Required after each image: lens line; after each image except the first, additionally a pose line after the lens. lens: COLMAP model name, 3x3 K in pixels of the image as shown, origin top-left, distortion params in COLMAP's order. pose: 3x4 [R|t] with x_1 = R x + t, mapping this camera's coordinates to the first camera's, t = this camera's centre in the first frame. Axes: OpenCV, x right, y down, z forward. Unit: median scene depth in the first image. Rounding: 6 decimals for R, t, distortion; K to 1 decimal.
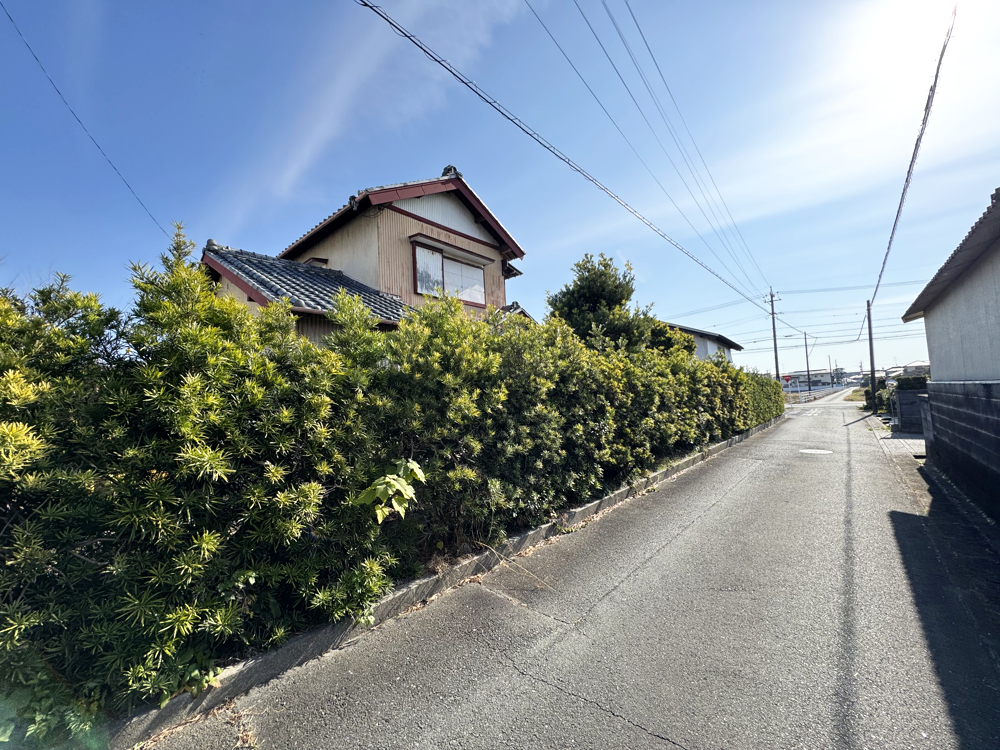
lens RADIAL K [[397.4, 0, 500.5], [0, 397.4, 373.9], [0, 0, 1]] dist [-0.002274, 0.000079]
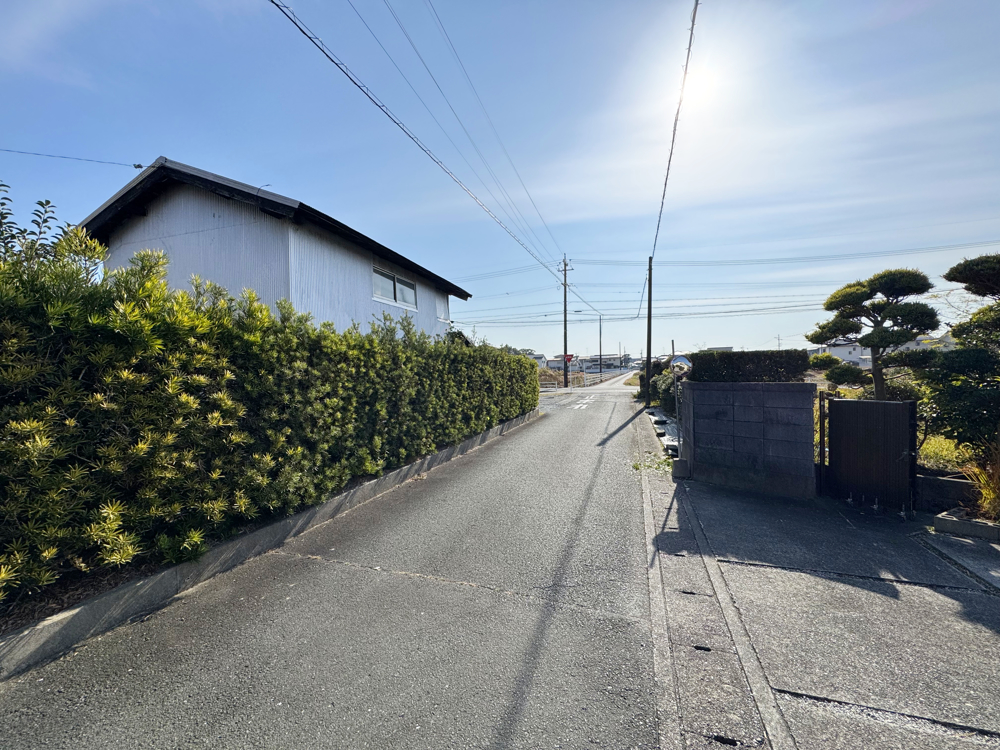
lens RADIAL K [[397.4, 0, 500.5], [0, 397.4, 373.9], [0, 0, 1]] dist [-0.002274, 0.000079]
pose [[0.921240, 0.024846, 0.388199, 0.216845], [-0.048590, 0.997492, 0.051467, 0.006949], [-0.385947, -0.066277, 0.920137, 0.230717]]
